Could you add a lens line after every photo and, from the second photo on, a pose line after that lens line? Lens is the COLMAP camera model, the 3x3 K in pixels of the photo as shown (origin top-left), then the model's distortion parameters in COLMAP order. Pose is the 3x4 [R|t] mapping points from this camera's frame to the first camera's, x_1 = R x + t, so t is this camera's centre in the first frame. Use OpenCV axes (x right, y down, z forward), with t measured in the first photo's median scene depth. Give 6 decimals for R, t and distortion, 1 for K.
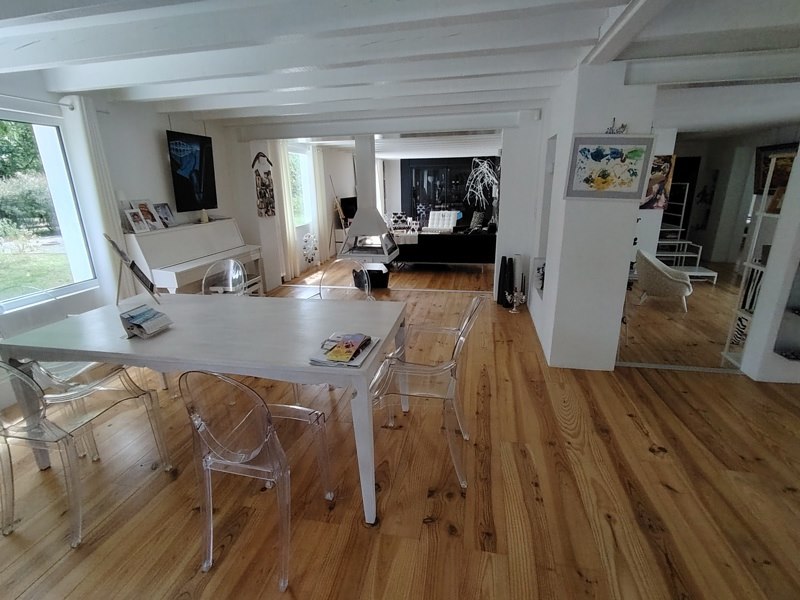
lens RADIAL K [[383.0, 0, 397.7], [0, 383.0, 295.3], [0, 0, 1]] dist [-0.003580, -0.000183]
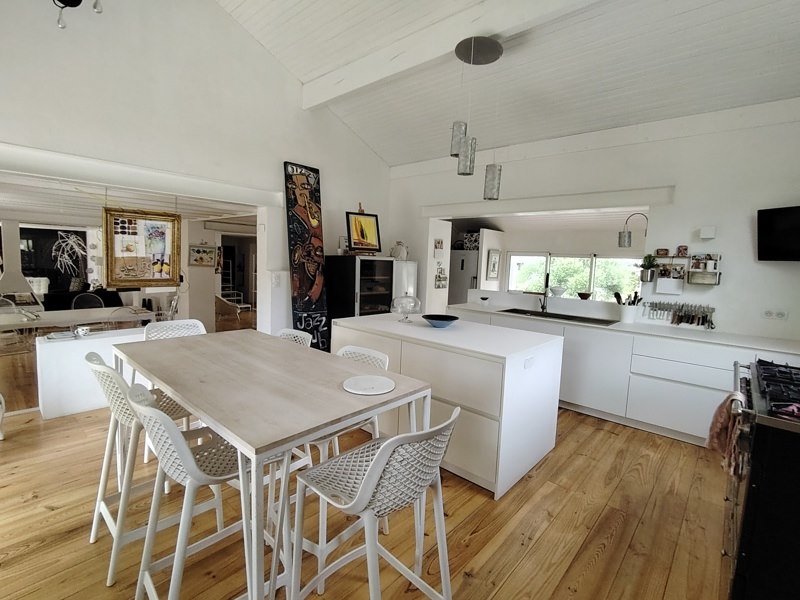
lens RADIAL K [[383.0, 0, 398.3], [0, 383.0, 298.4], [0, 0, 1]] dist [-0.003580, -0.000183]
pose [[0.508864, -0.048930, 0.859455, -1.090619], [0.197558, 0.978375, -0.061269, 0.402997], [-0.837871, 0.200969, 0.507526, -1.486976]]
